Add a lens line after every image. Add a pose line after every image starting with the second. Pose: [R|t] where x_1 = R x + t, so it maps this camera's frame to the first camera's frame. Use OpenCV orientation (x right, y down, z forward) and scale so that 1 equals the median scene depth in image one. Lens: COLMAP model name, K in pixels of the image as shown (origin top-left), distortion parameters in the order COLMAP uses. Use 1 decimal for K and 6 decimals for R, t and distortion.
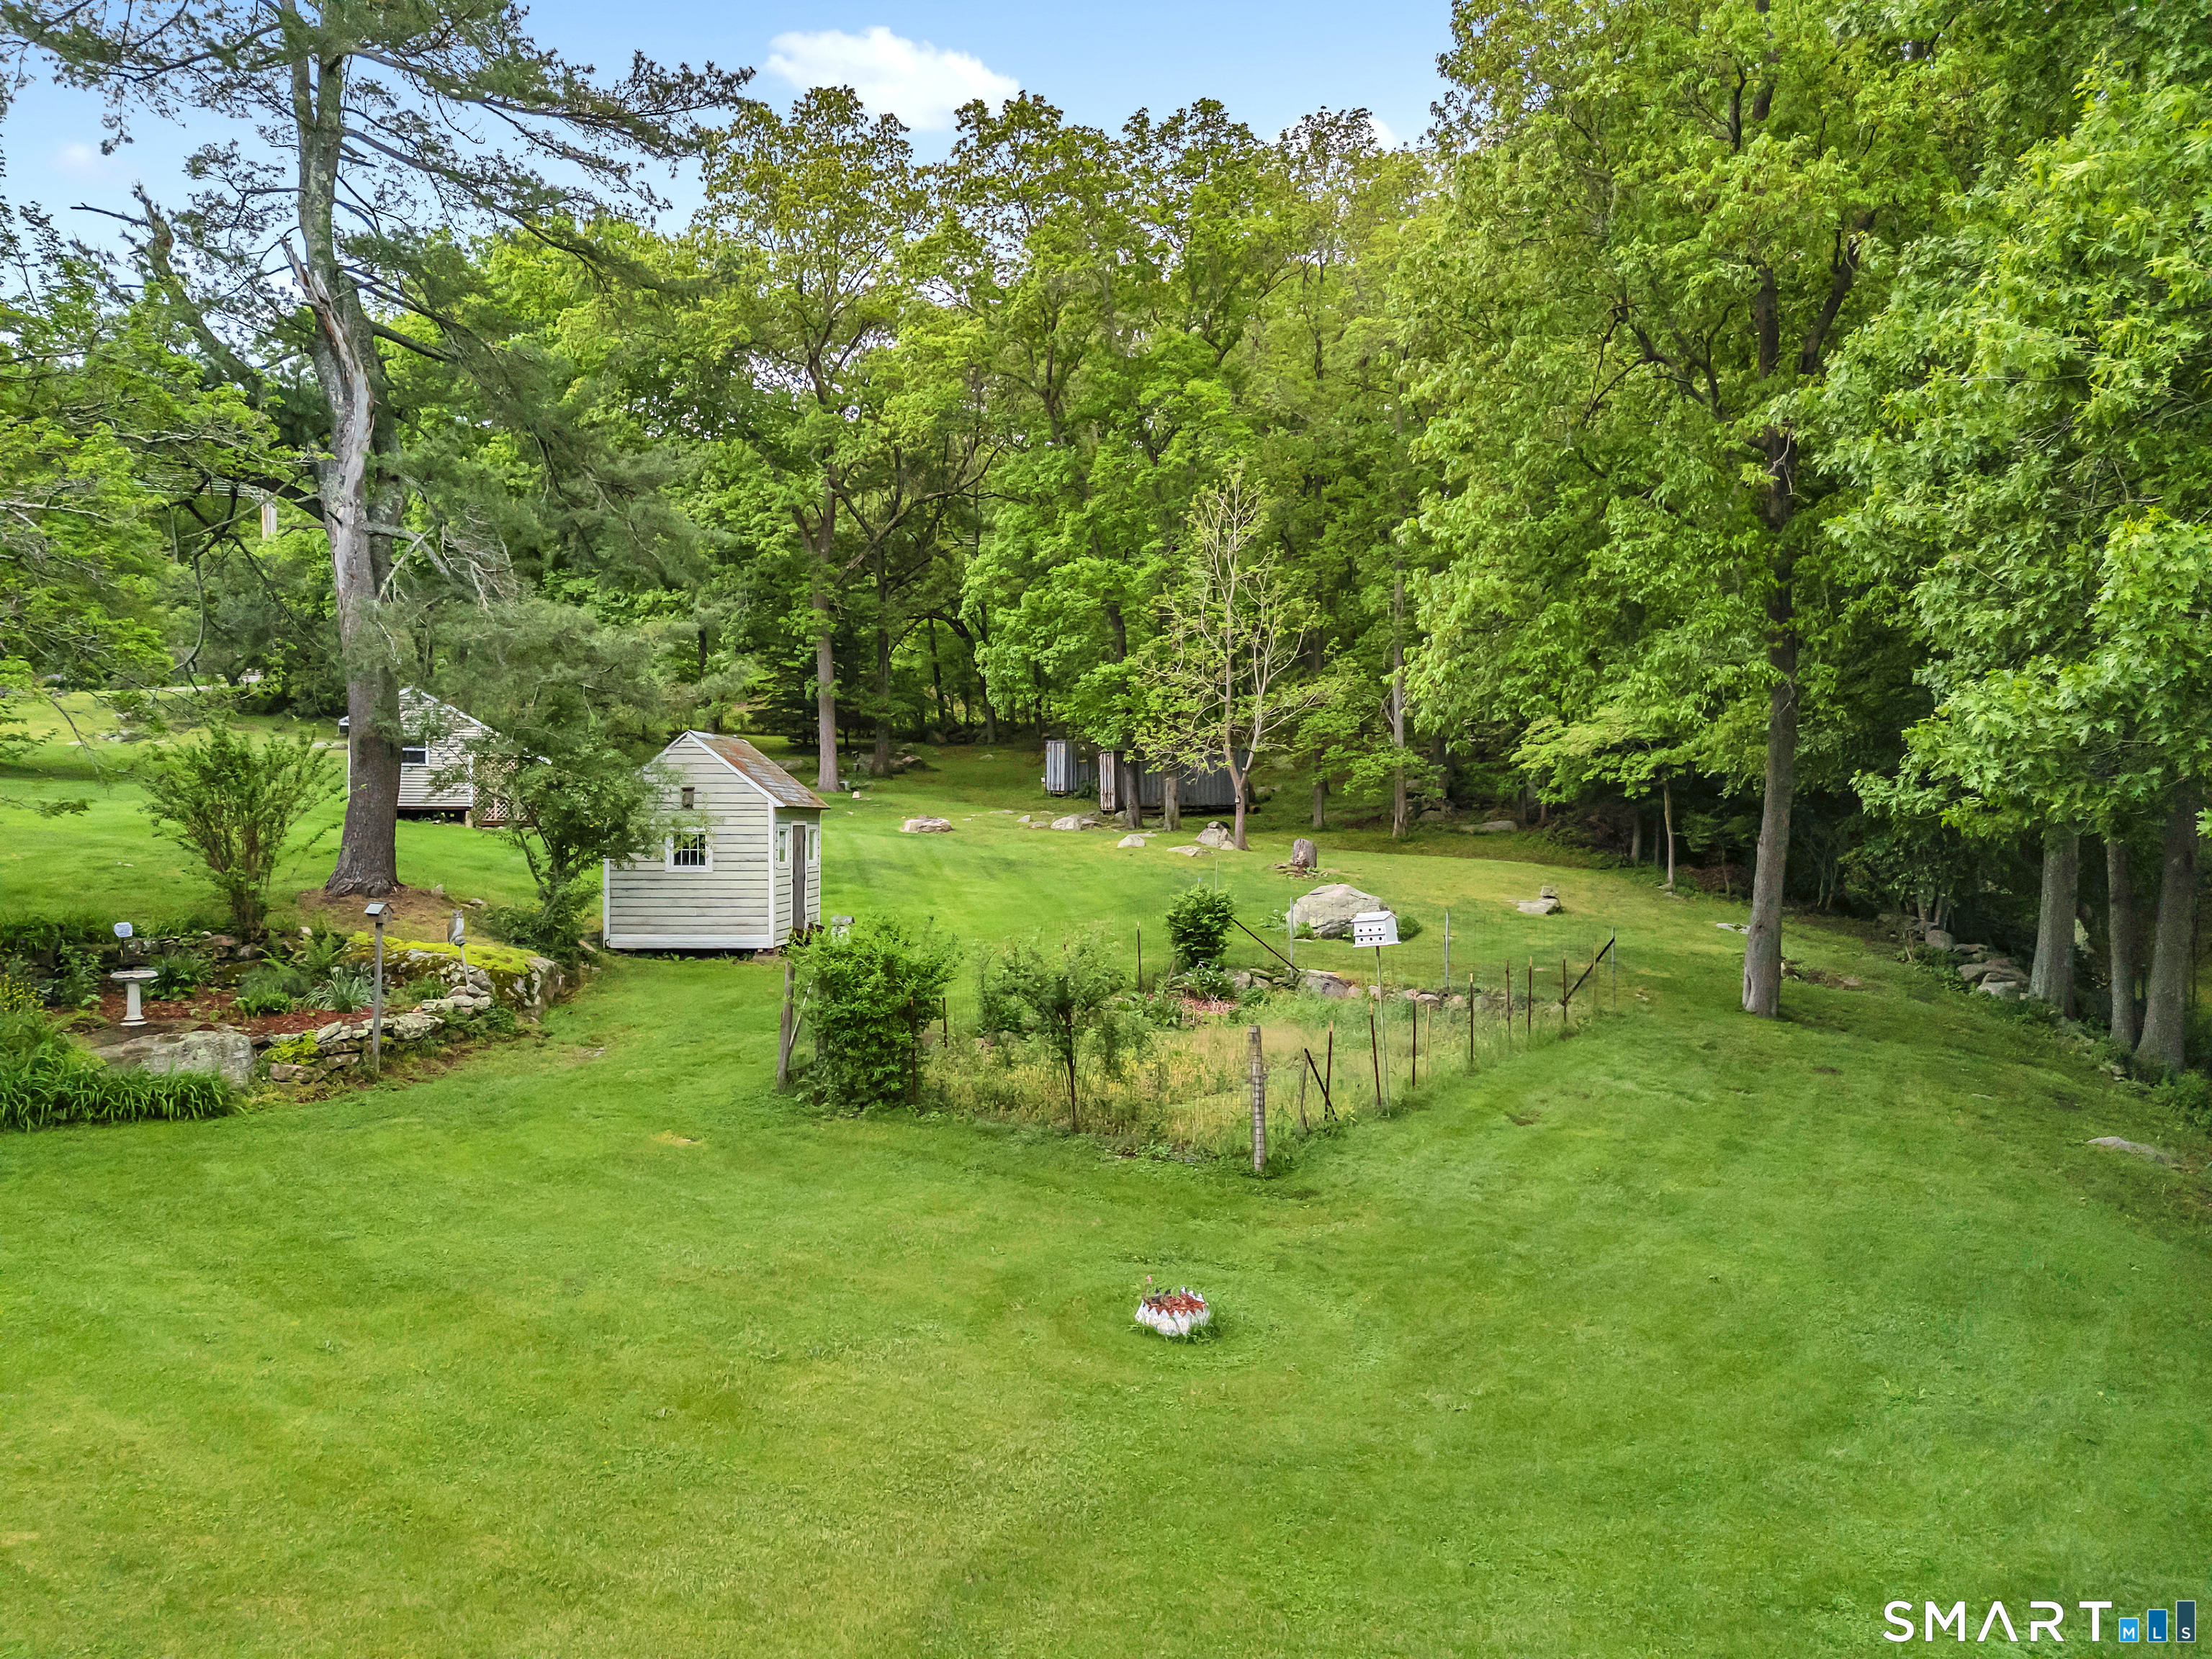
lens RADIAL K [[1621.6, 0, 1121.1], [0, 1621.6, 789.5], [0, 0, 1]] dist [0.062558, -0.002166]
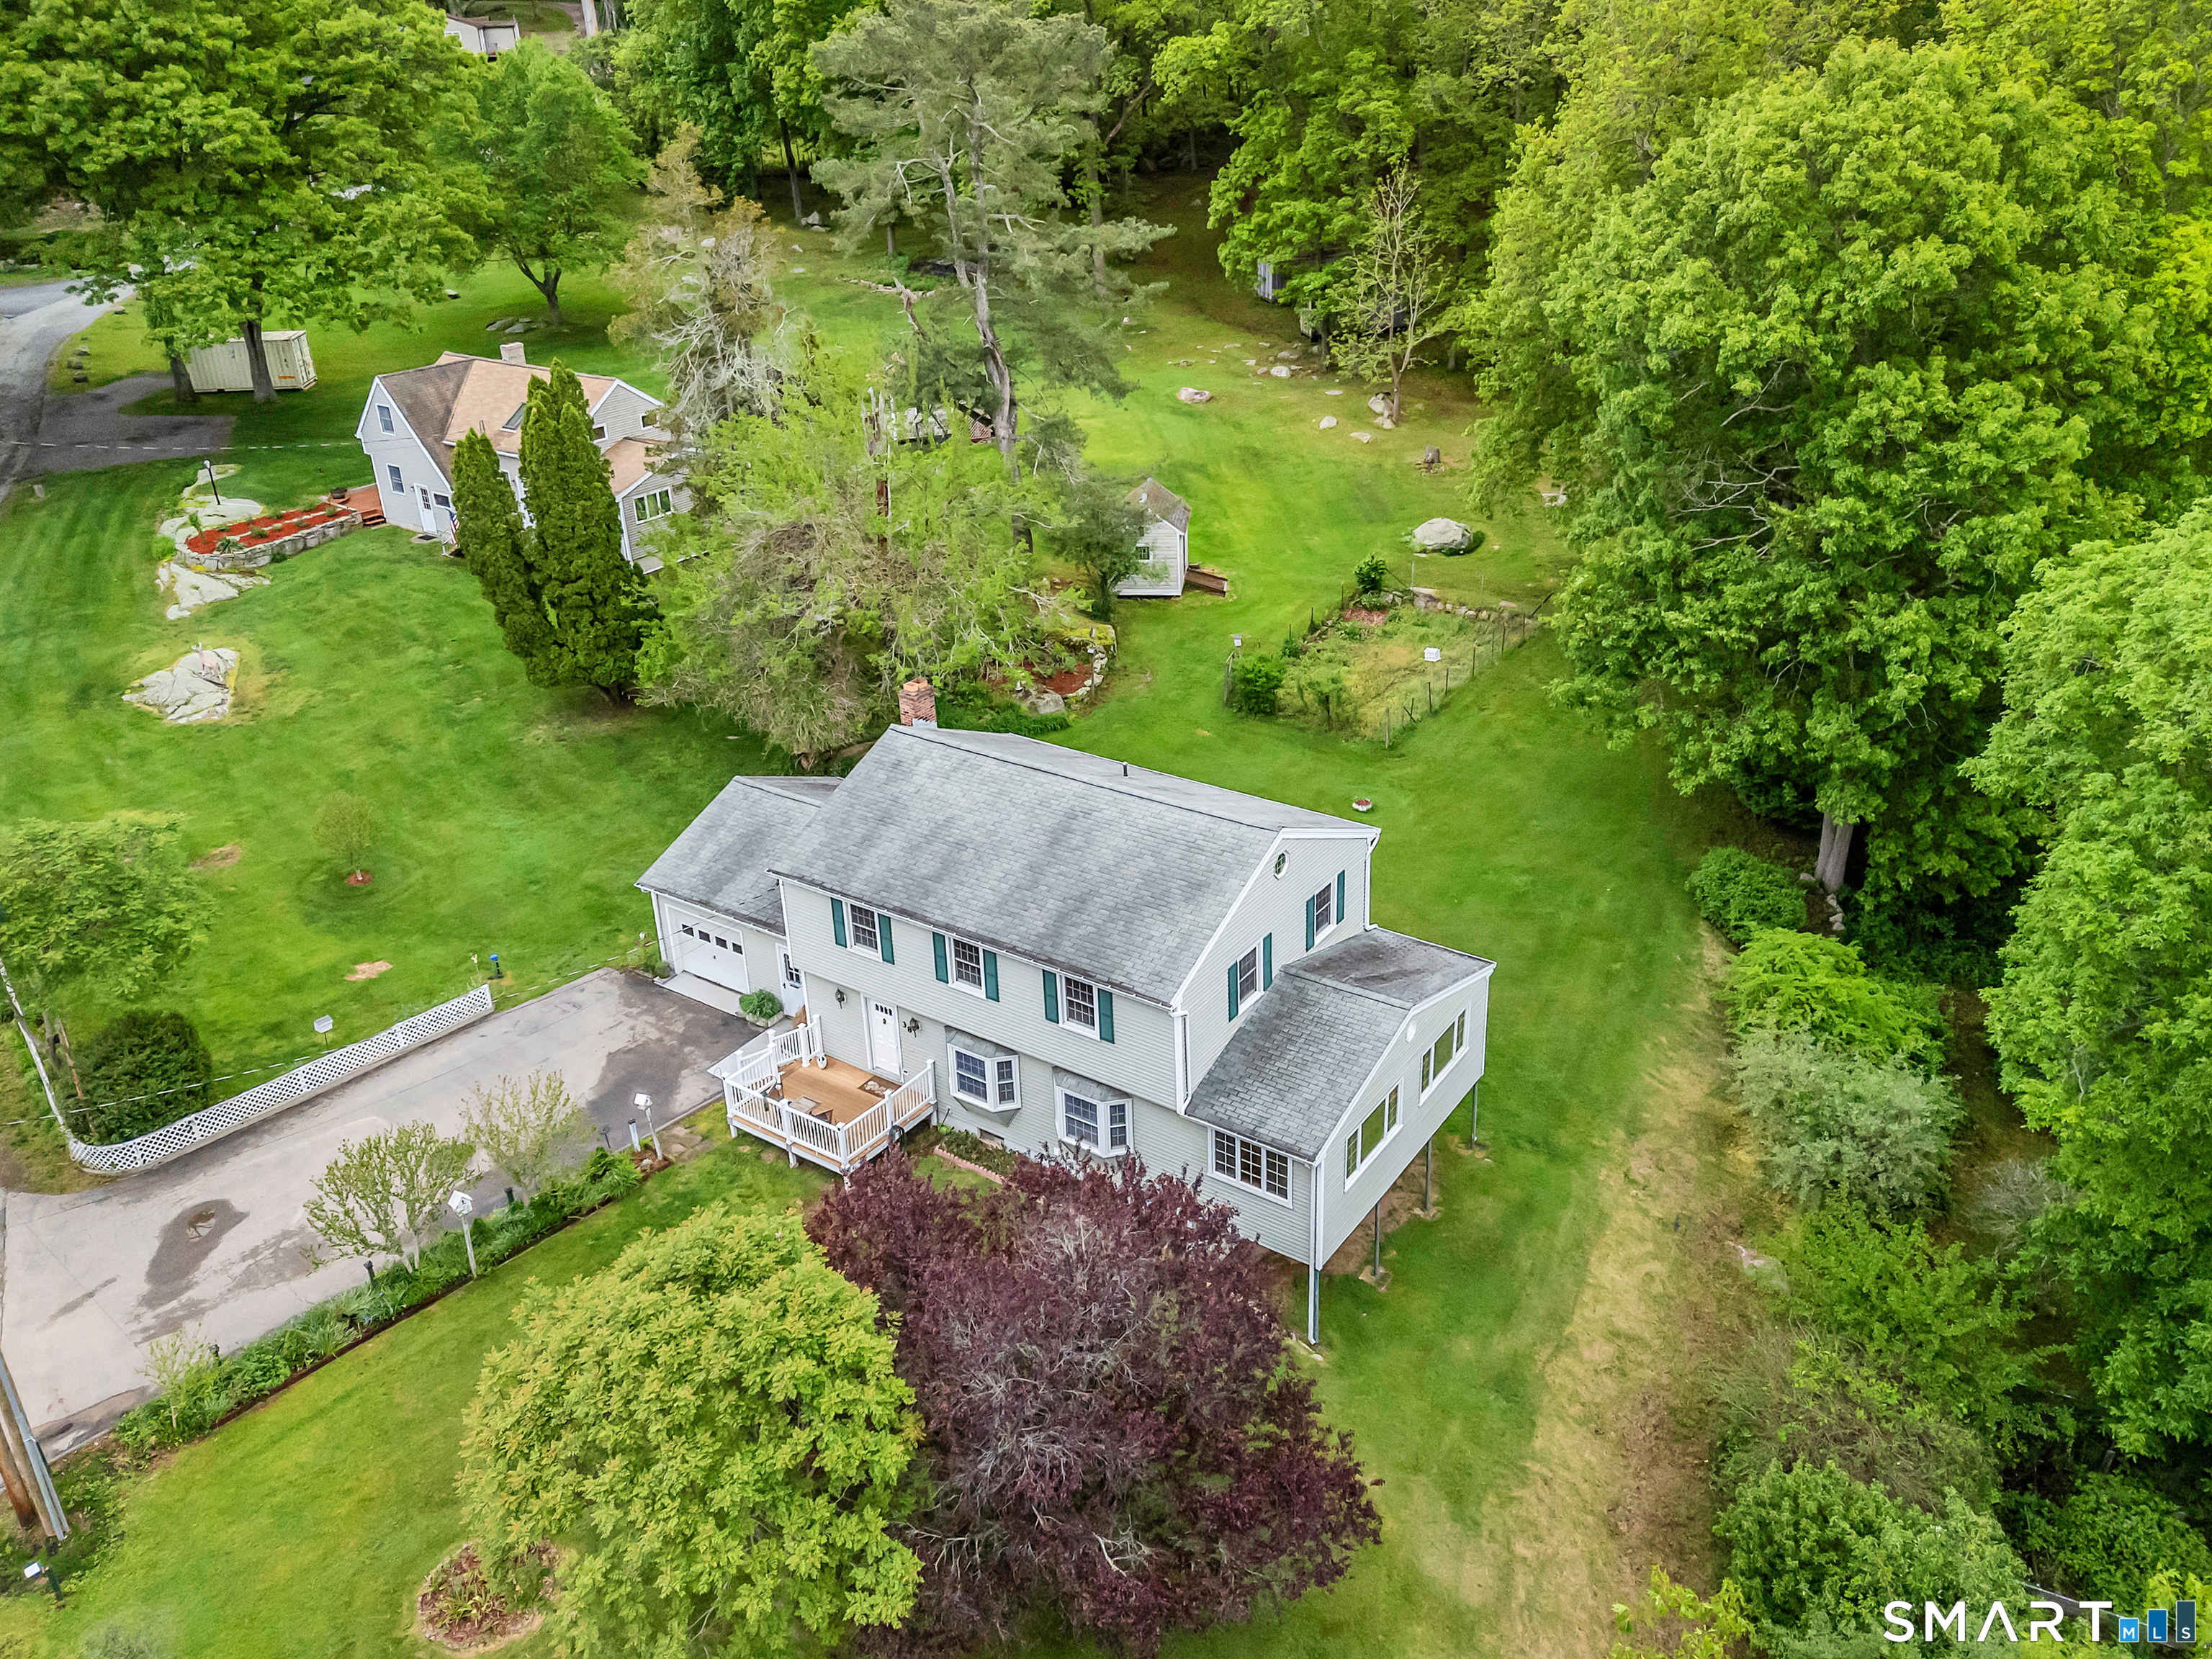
lens RADIAL K [[1665.3, 0, 1110.7], [0, 1665.3, 772.1], [0, 0, 1]] dist [0.070713, -0.000620]
pose [[0.995447, 0.005489, -0.095154, -0.042570], [0.036767, 0.898959, 0.436488, -0.346320], [0.087935, -0.437999, 0.894664, -0.596910]]
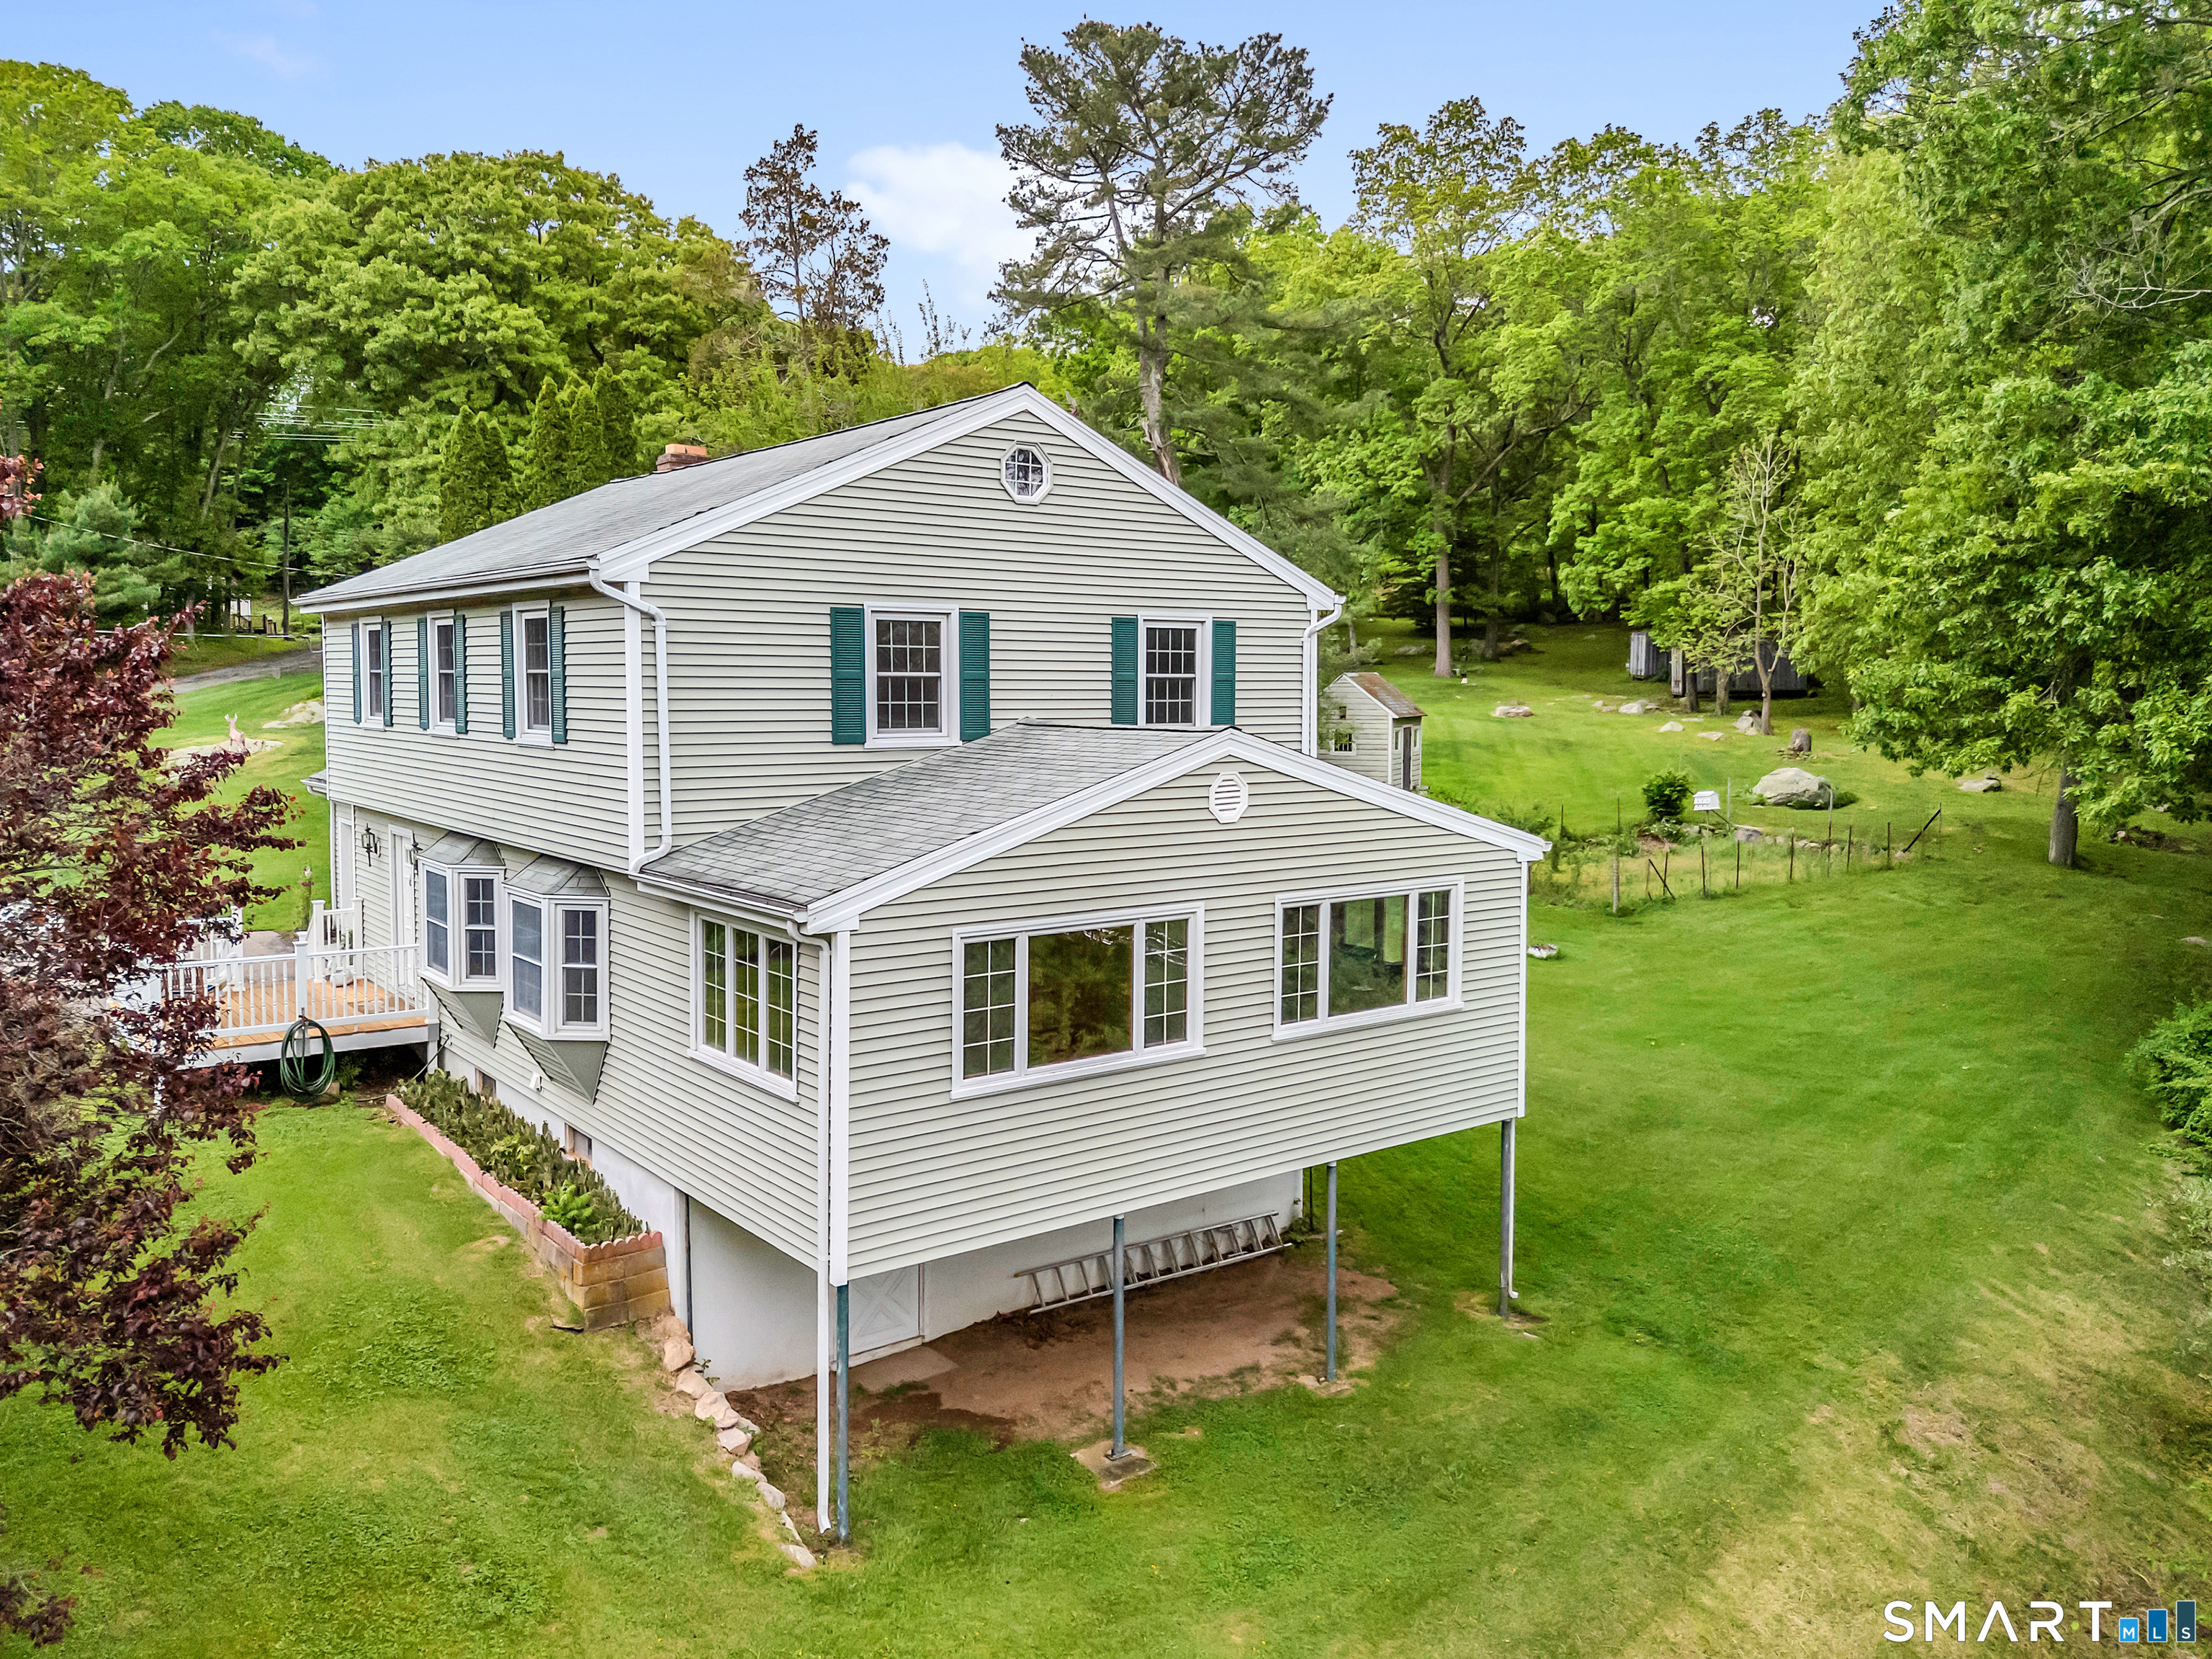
lens RADIAL K [[1621.6, 0, 1121.1], [0, 1621.6, 789.5], [0, 0, 1]] dist [0.062558, -0.002166]
pose [[0.926635, 0.031191, -0.374667, 0.079608], [0.003063, 0.995893, 0.090483, -0.033479], [0.375950, -0.084992, 0.922734, -0.334414]]
